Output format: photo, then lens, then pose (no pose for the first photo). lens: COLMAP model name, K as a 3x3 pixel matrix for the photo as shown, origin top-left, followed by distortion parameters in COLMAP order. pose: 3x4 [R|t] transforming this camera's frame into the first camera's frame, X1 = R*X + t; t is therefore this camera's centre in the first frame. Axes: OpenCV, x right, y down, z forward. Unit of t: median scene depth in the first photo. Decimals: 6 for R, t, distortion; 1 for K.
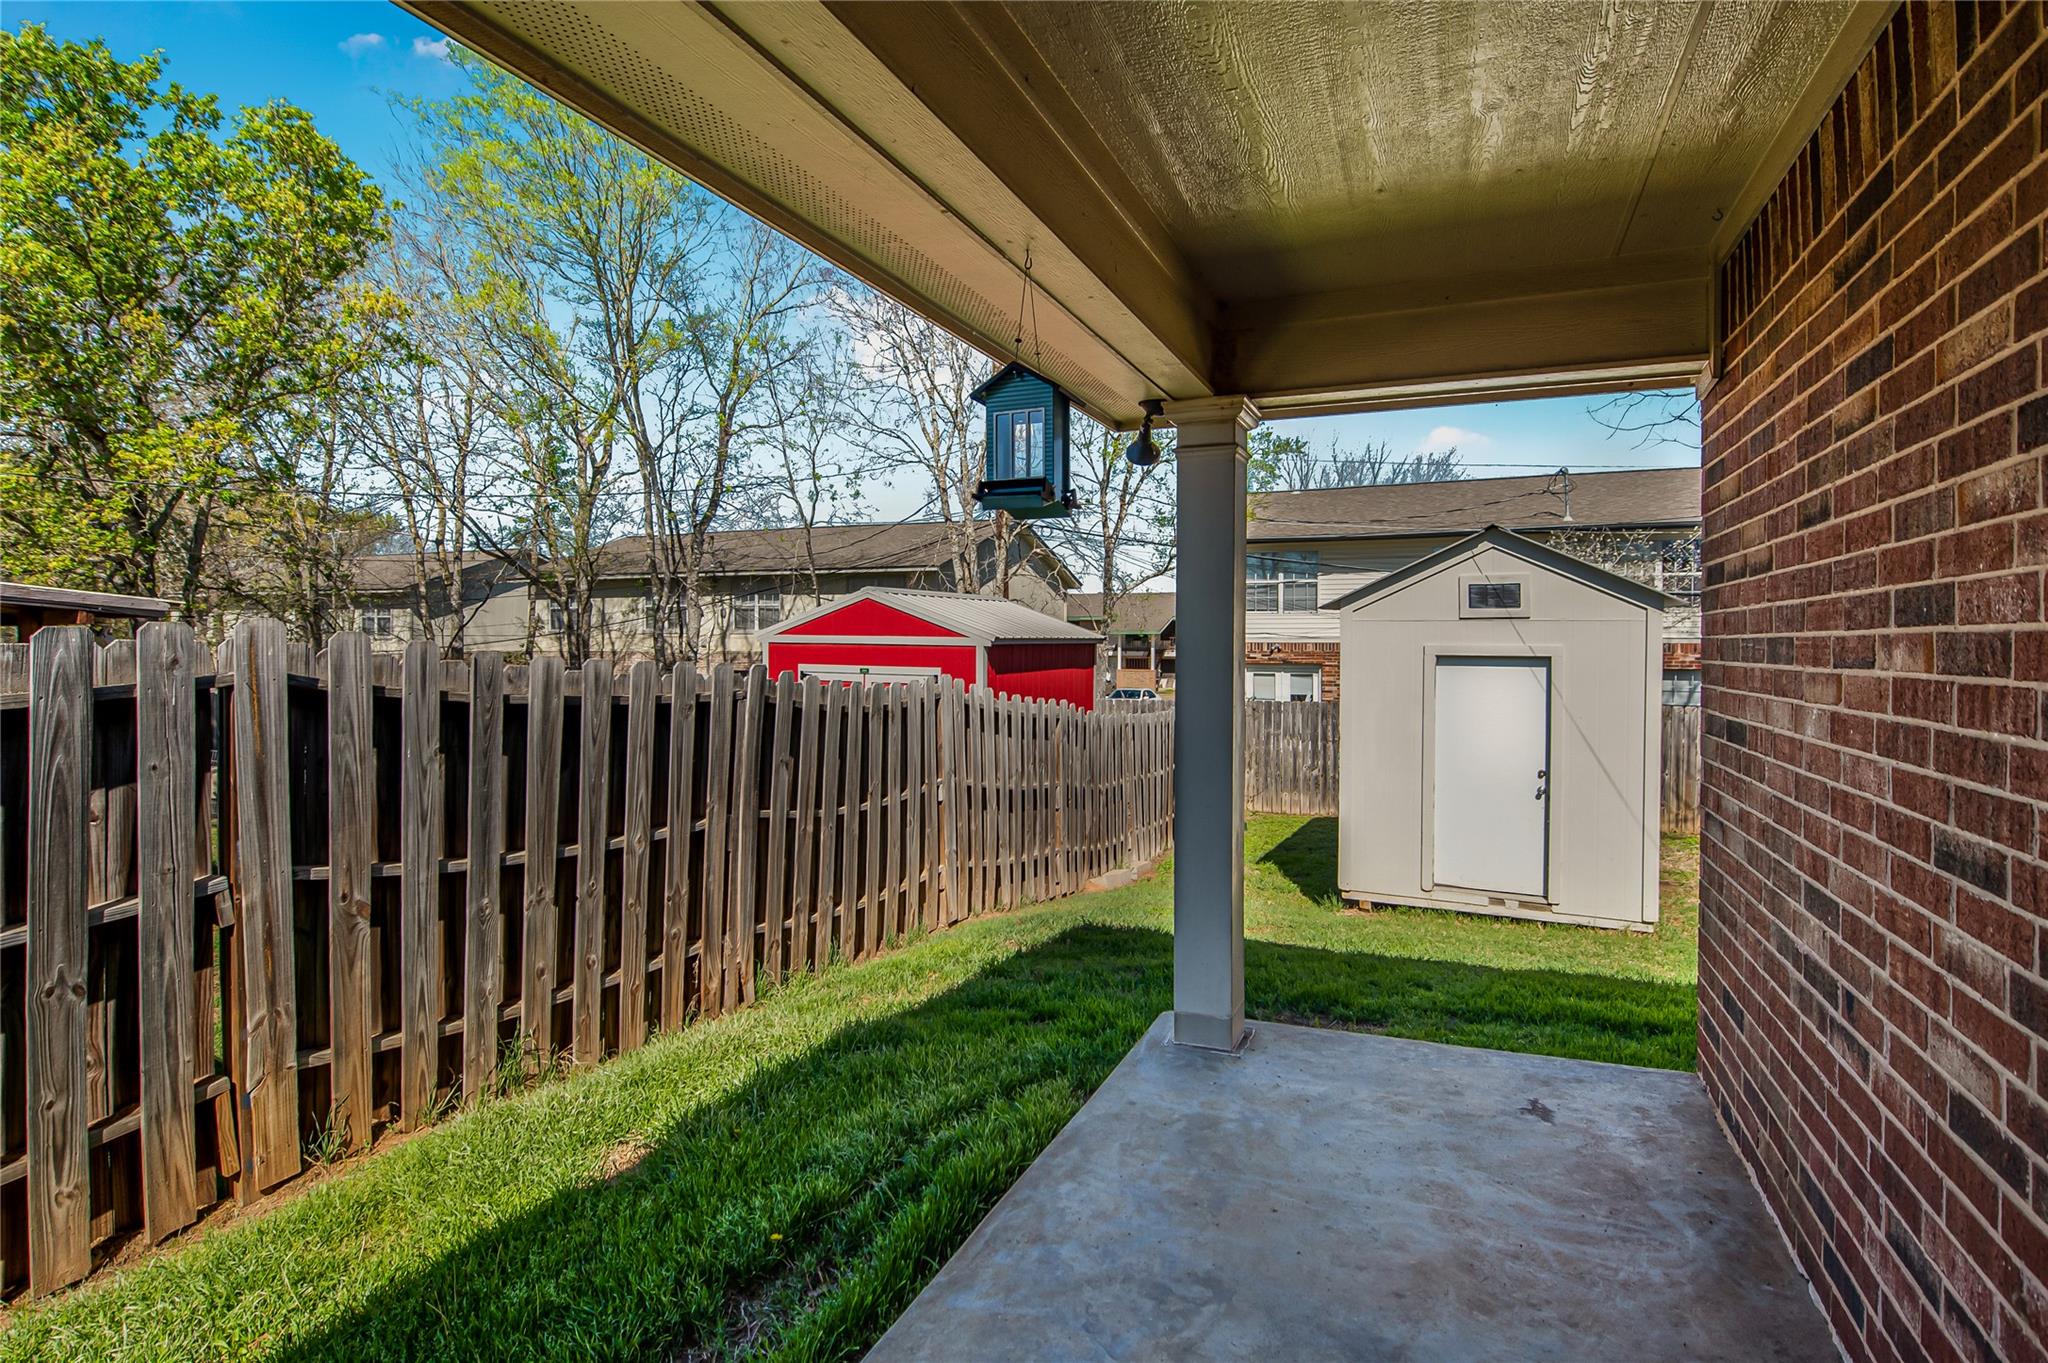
lens RADIAL K [[992.6, 0, 1029.1], [0, 992.6, 635.2], [0, 0, 1]] dist [0.001104, -0.000032]
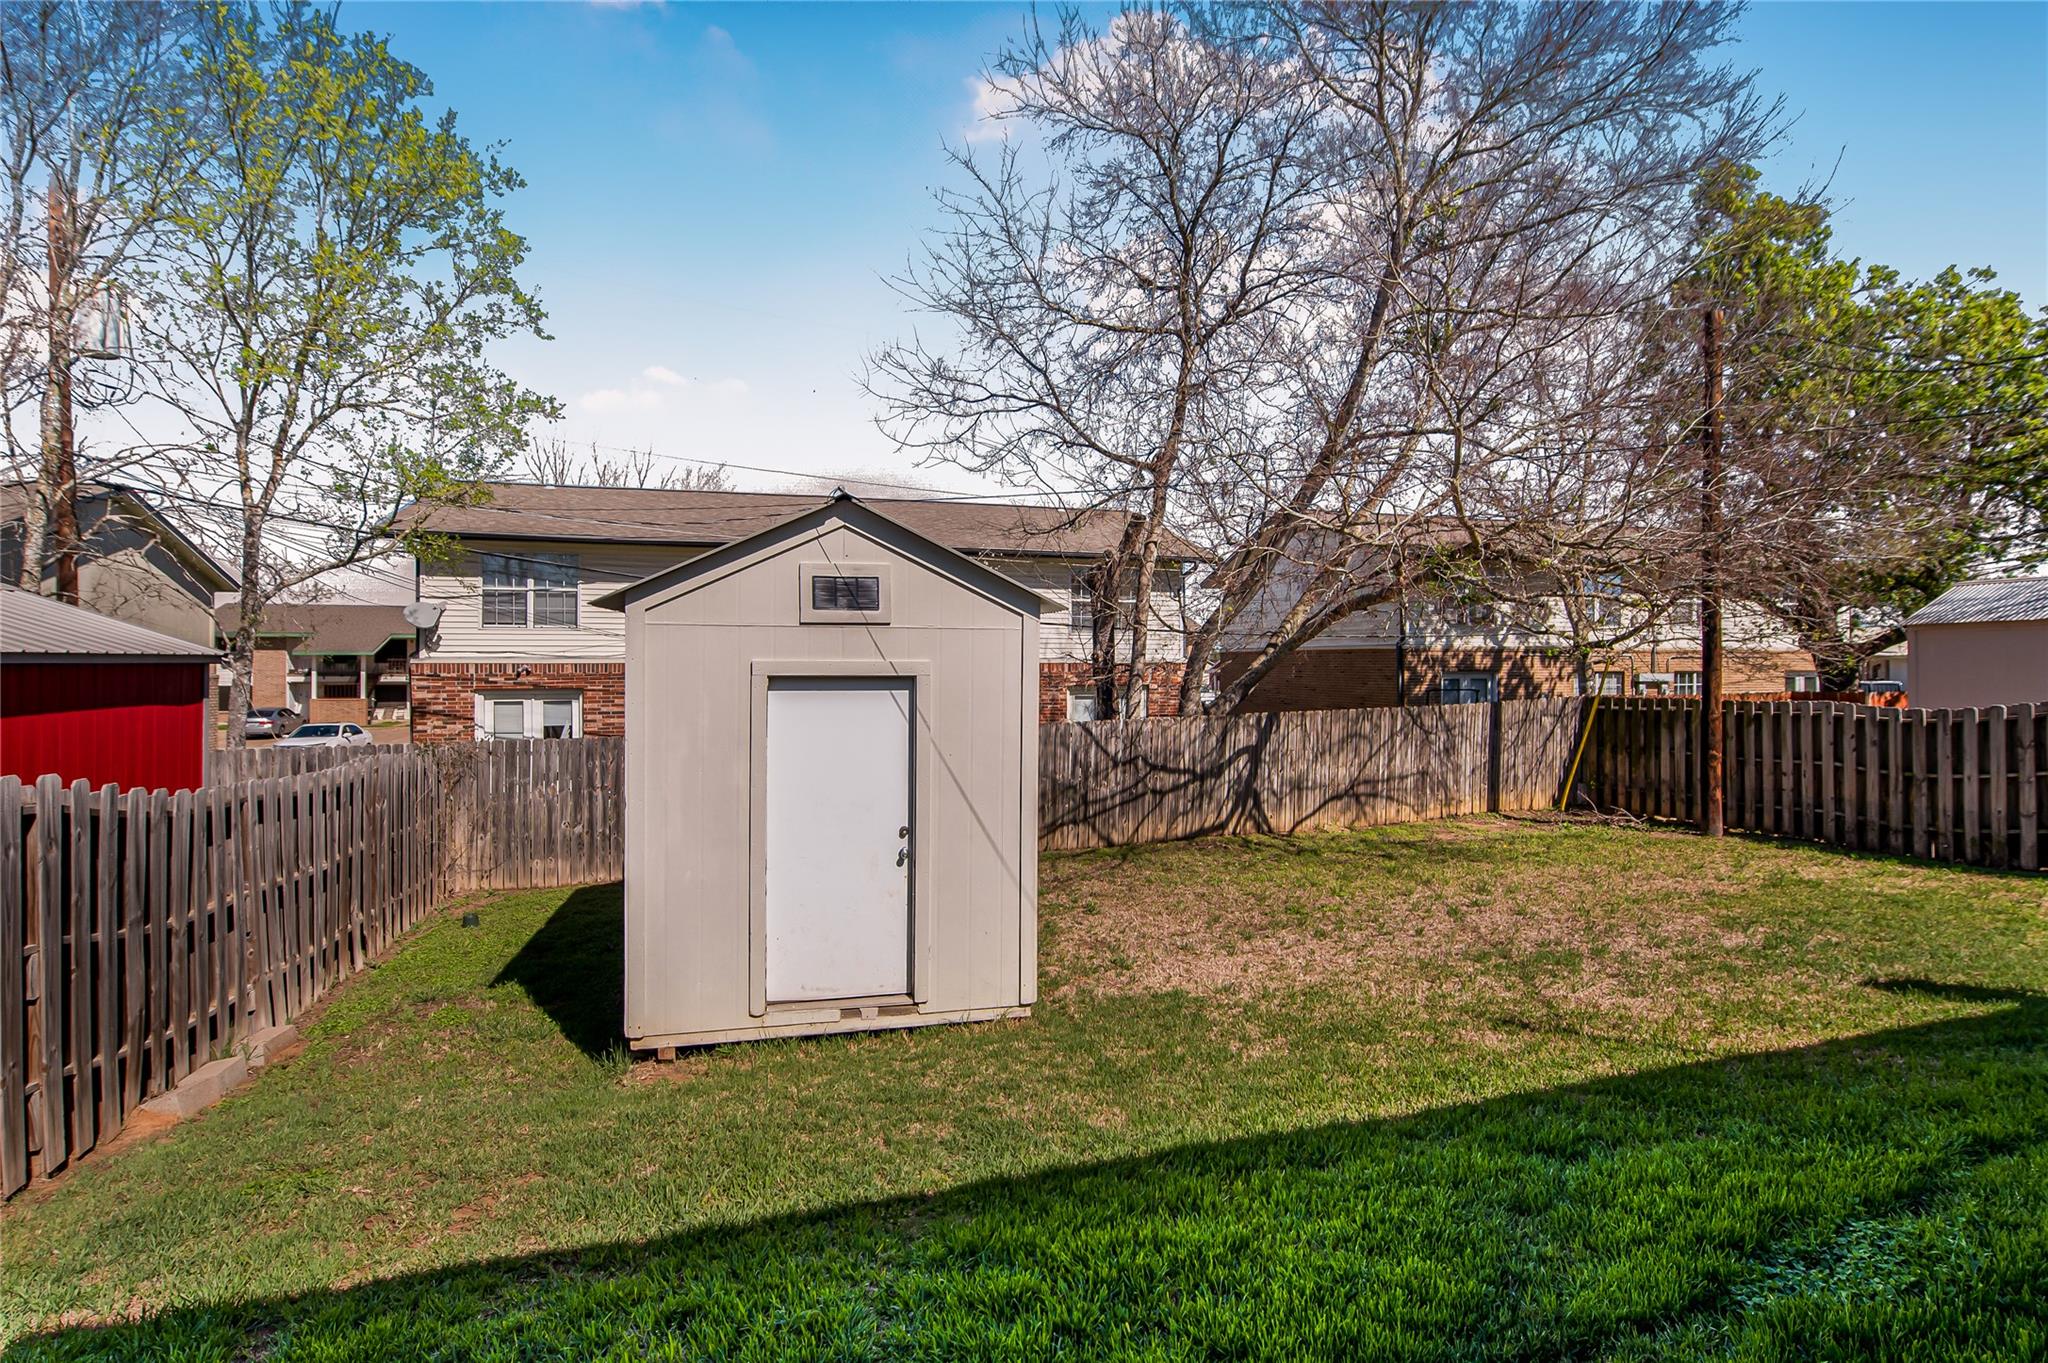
lens RADIAL K [[947.8, 0, 1026.6], [0, 947.8, 668.0], [0, 0, 1]] dist [-0.015643, -0.000413]
pose [[0.744709, -0.005192, 0.667369, 0.059856], [-0.001673, 0.999952, 0.009646, 0.004719], [-0.667387, -0.008300, 0.744665, 0.226564]]
